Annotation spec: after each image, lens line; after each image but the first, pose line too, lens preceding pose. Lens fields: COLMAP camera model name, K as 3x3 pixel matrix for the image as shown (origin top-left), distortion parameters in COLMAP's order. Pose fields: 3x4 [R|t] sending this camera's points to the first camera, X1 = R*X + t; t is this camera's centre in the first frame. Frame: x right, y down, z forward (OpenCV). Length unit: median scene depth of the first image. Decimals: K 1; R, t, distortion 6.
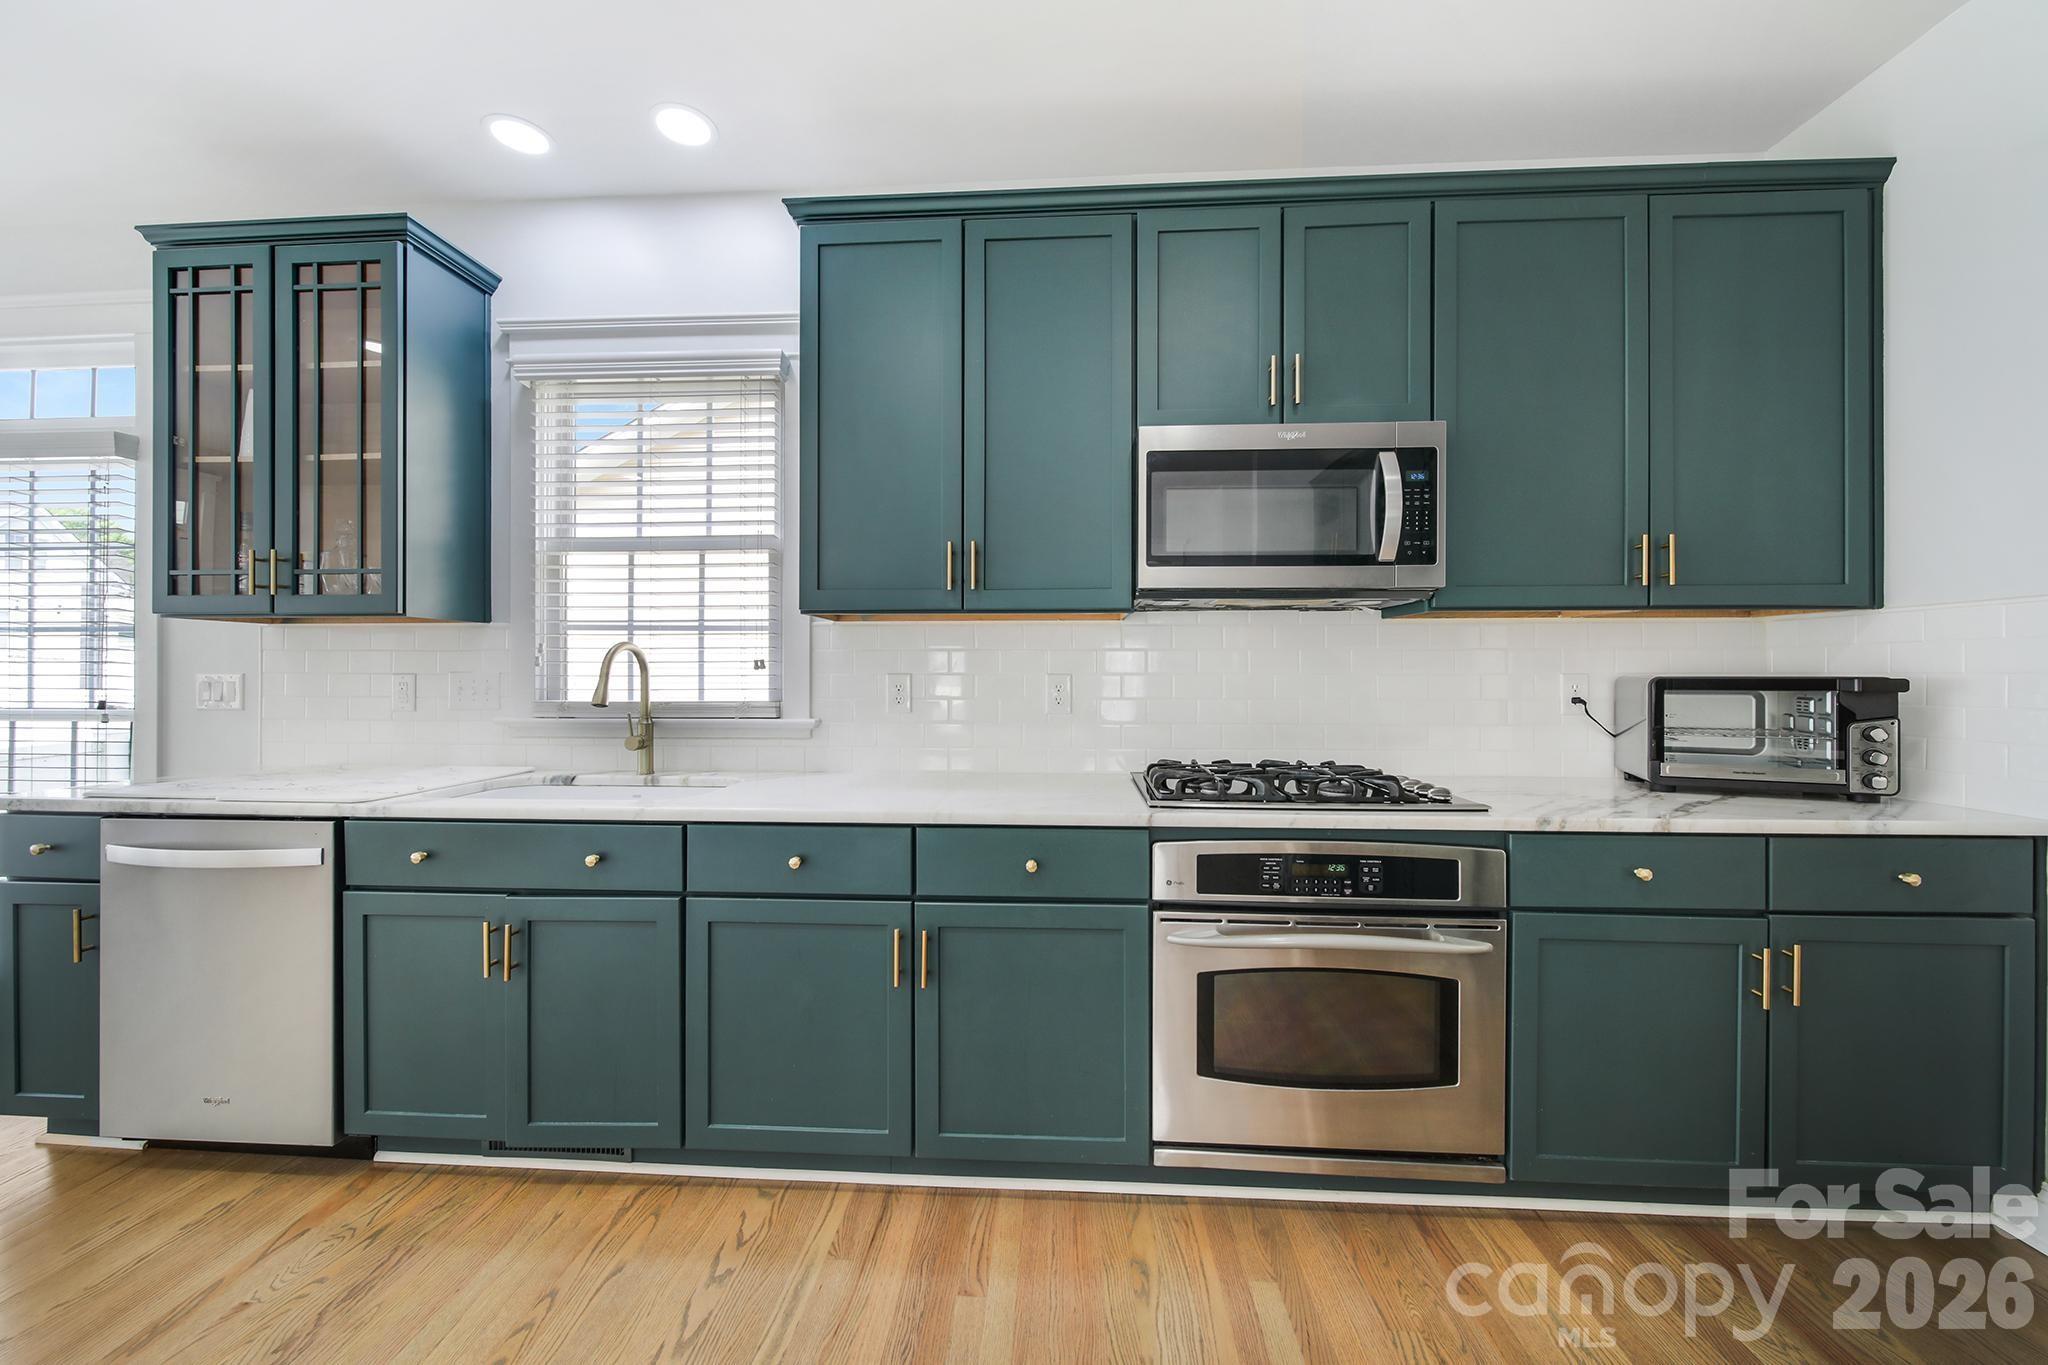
lens RADIAL K [[732.2, 0, 1026.7], [0, 732.2, 675.7], [0, 0, 1]] dist [-0.001232, -0.000945]
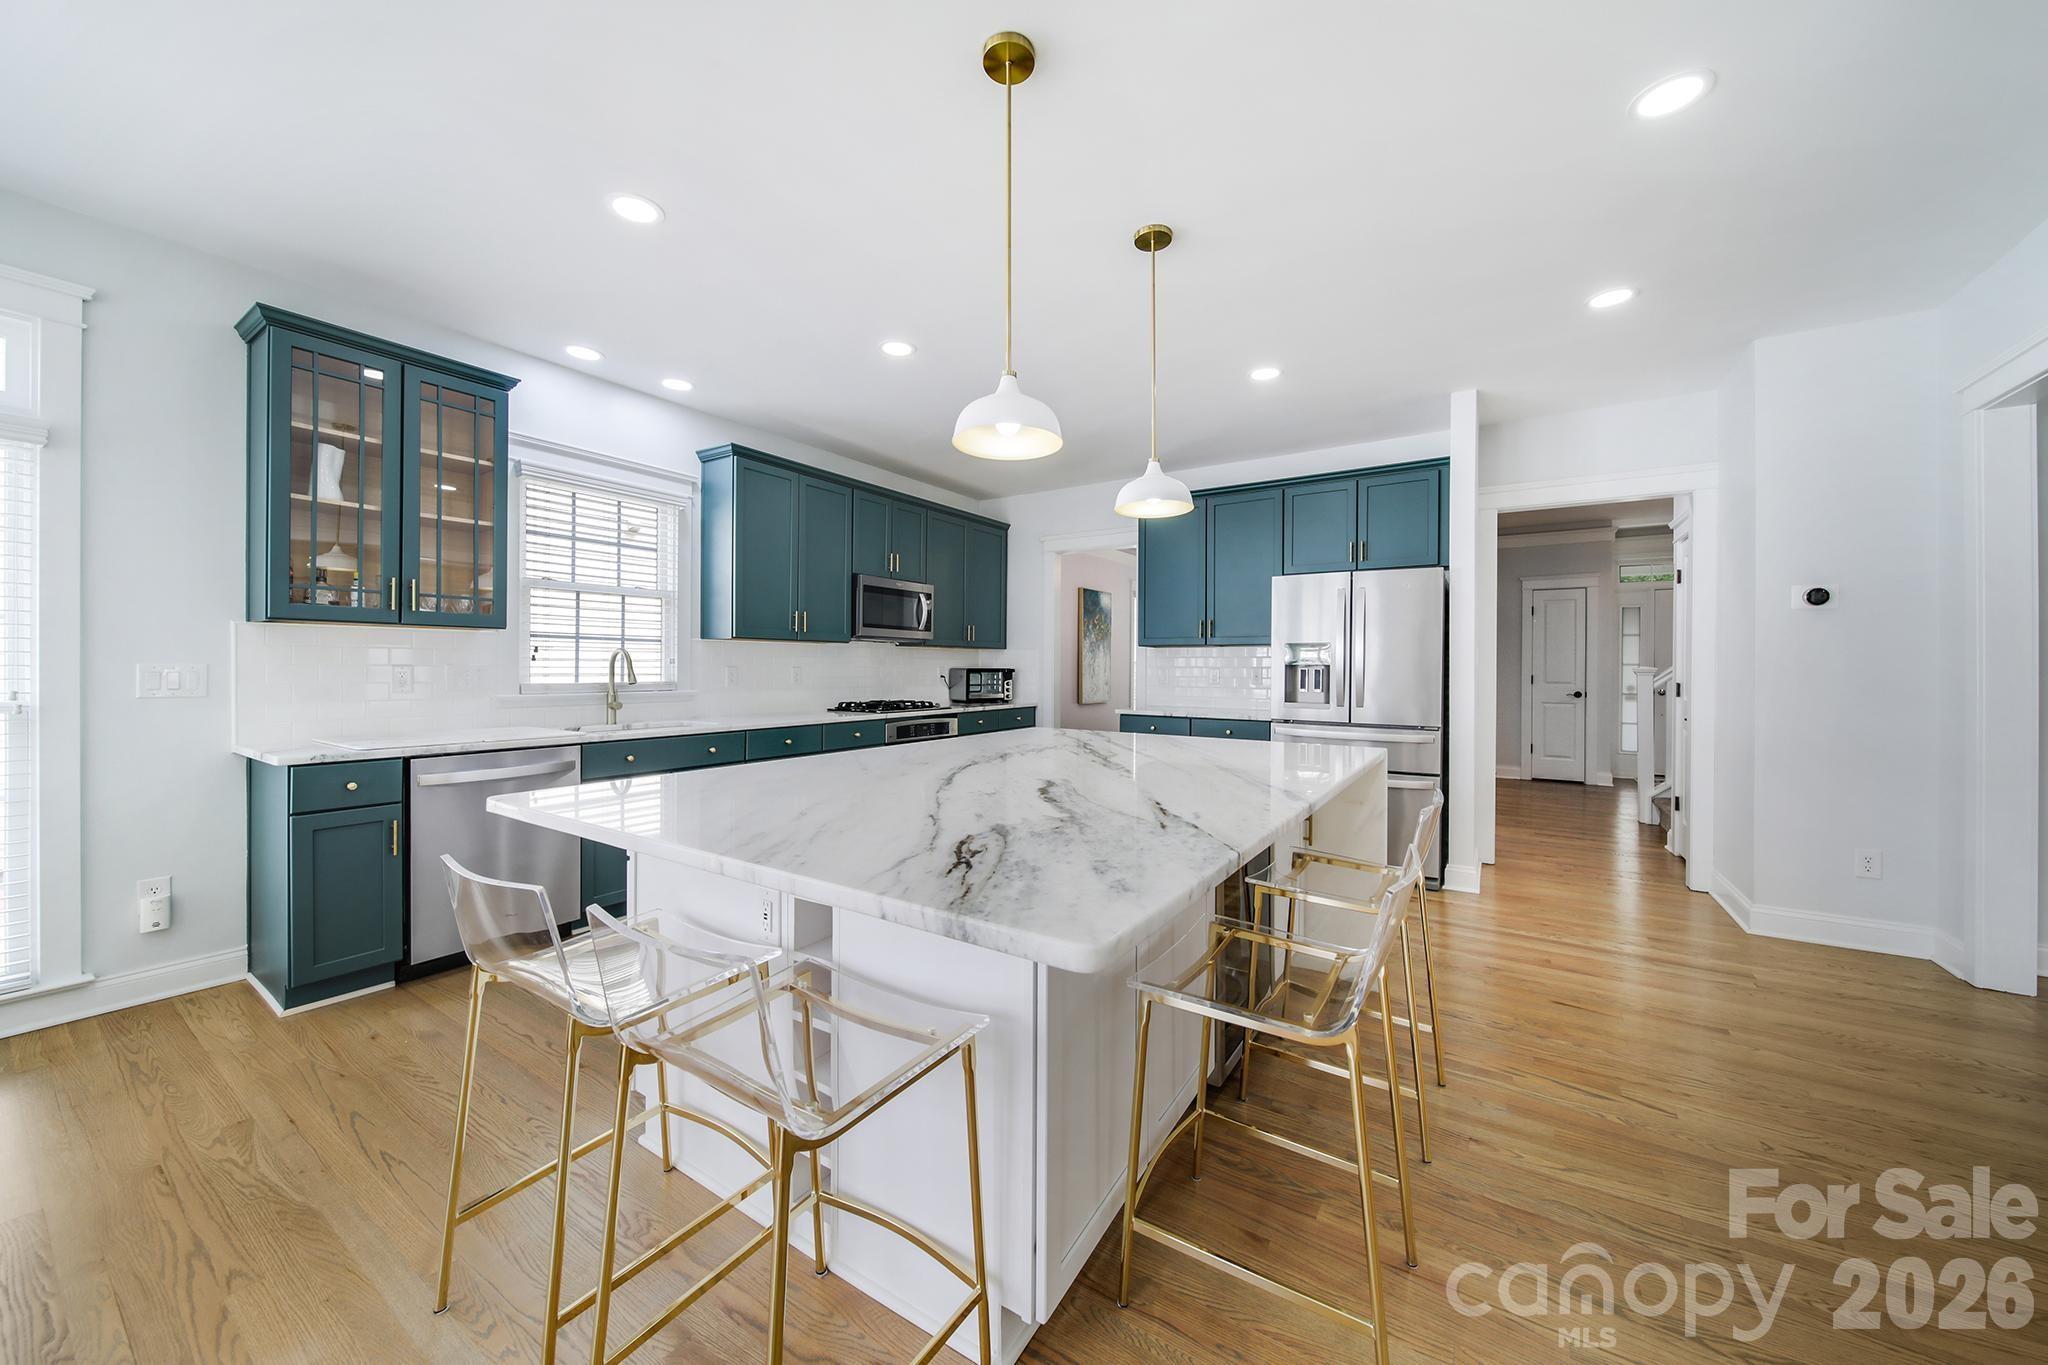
lens RADIAL K [[732.2, 0, 1024.3], [0, 732.2, 674.4], [0, 0, 1]] dist [-0.001232, -0.000945]
pose [[0.494246, -0.004801, 0.869309, -1.749638], [0.000715, 0.999987, 0.005117, 0.010597], [-0.869322, -0.001908, 0.494243, -0.785951]]
